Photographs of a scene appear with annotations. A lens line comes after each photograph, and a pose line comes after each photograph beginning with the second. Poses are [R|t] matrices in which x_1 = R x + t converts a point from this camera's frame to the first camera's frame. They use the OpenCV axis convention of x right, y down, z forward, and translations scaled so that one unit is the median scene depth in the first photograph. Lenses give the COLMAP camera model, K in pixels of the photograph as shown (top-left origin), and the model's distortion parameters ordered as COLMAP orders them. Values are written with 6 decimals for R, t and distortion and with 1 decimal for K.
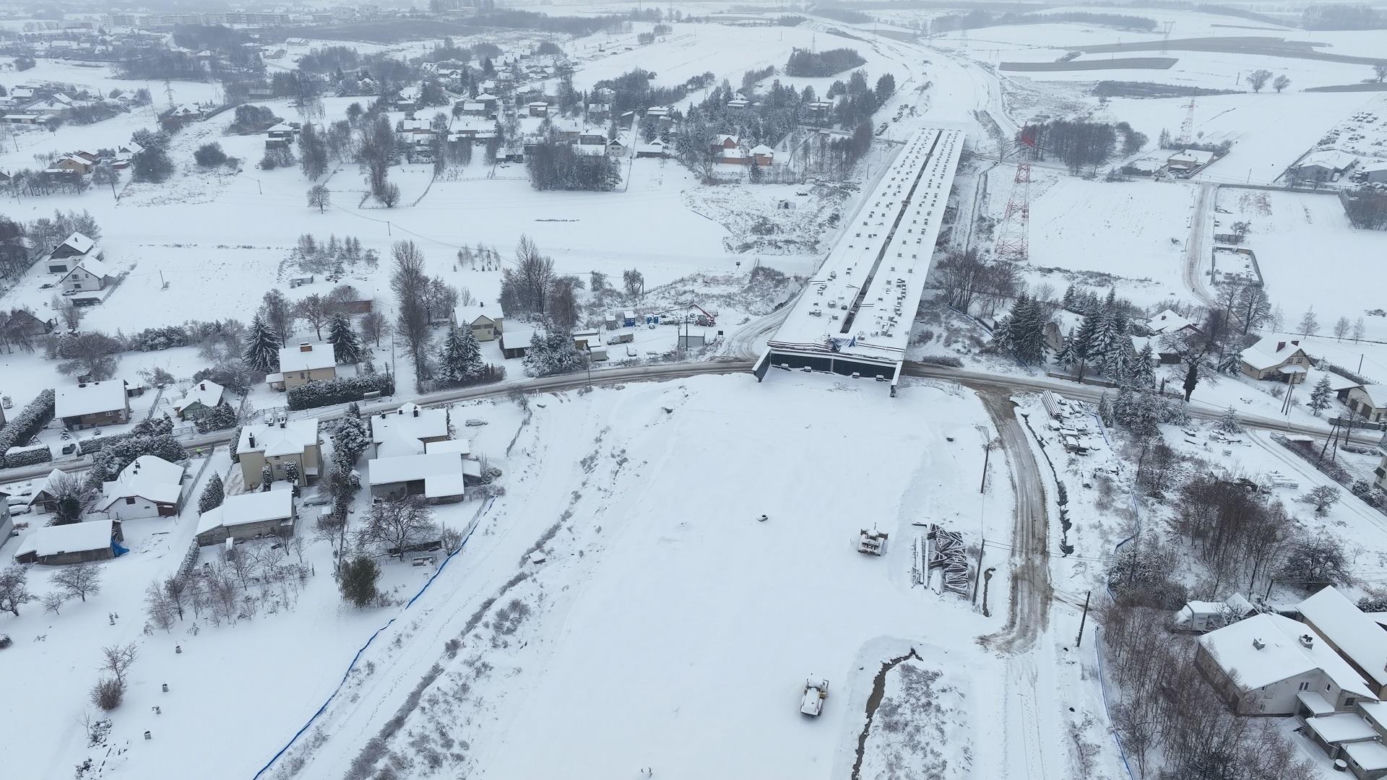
lens RADIAL K [[969.9, 0, 693.5], [0, 969.9, 390.0], [0, 0, 1]] dist [-0.001297, 0.016225]
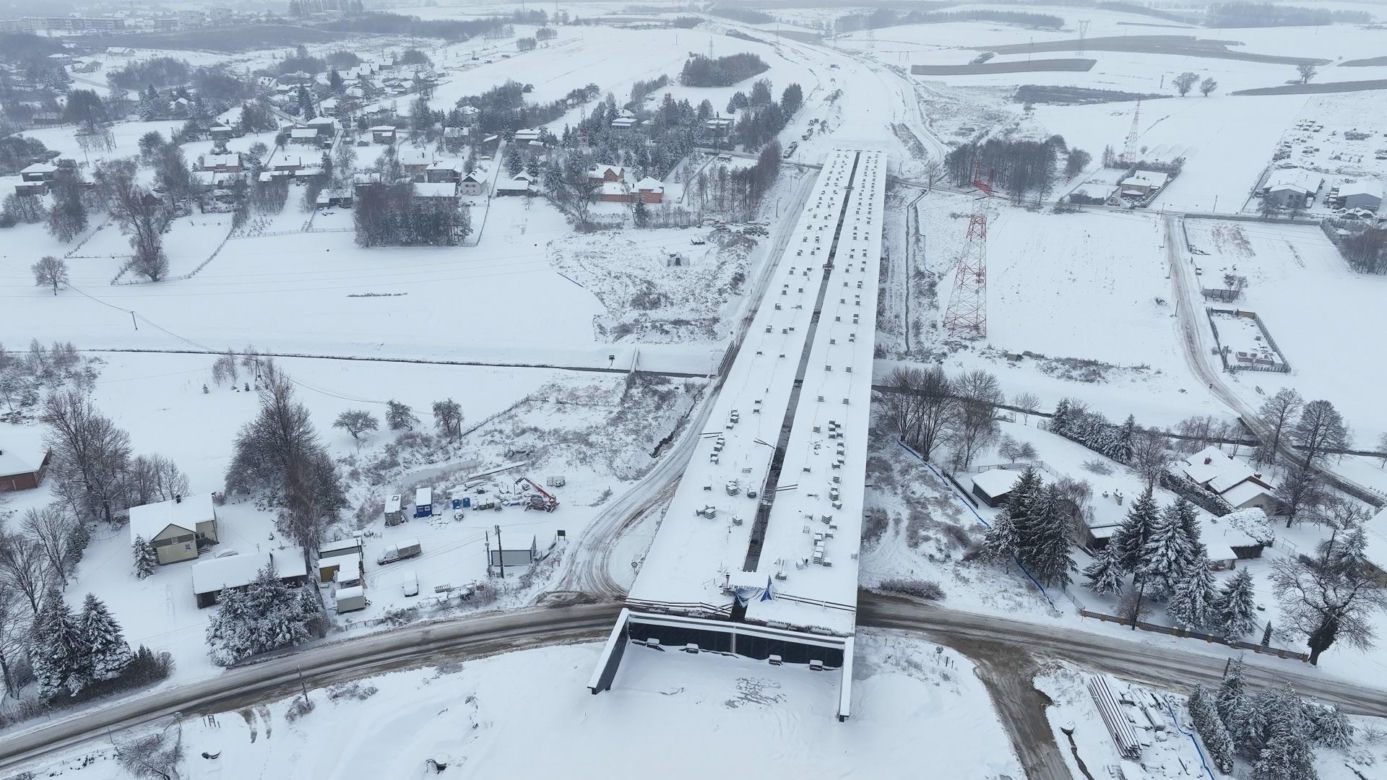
lens RADIAL K [[969.9, 0, 693.5], [0, 969.9, 390.0], [0, 0, 1]] dist [-0.001297, 0.016225]
pose [[0.995582, -0.041389, 0.084278, 0.028084], [0.041292, 0.999143, 0.002890, -0.065639], [-0.084325, 0.000603, 0.996438, 0.155817]]
